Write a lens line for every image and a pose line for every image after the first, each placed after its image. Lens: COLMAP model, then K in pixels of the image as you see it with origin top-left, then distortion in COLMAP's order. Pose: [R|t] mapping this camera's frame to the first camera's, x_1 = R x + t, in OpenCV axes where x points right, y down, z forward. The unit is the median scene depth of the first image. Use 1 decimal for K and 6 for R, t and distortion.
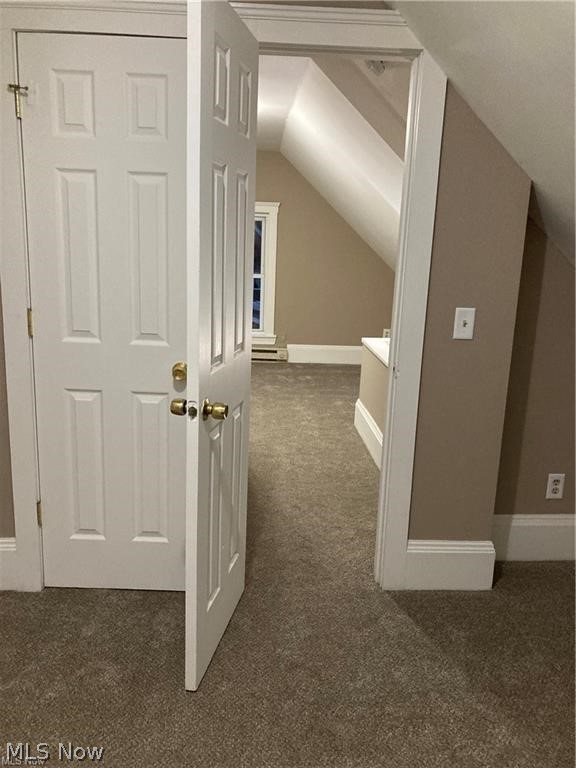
lens RADIAL K [[613.3, 0, 289.4], [0, 613.3, 384.6], [0, 0, 1]] dist [-0.001623, 0.002680]
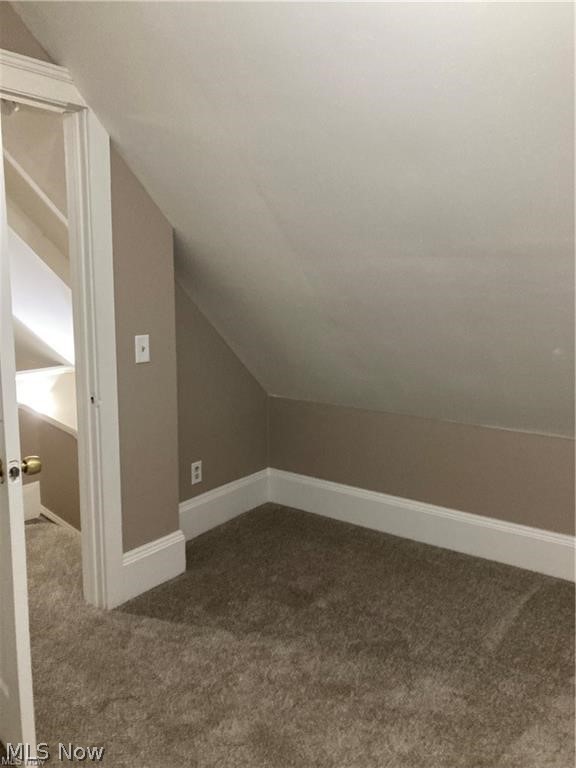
lens RADIAL K [[613.3, 0, 292.4], [0, 613.3, 385.6], [0, 0, 1]] dist [-0.001623, 0.002680]
pose [[0.616817, -0.157753, 0.771136, -0.445065], [0.186345, 0.981125, 0.051657, -0.039704], [-0.764730, 0.111835, 0.634572, 0.066783]]
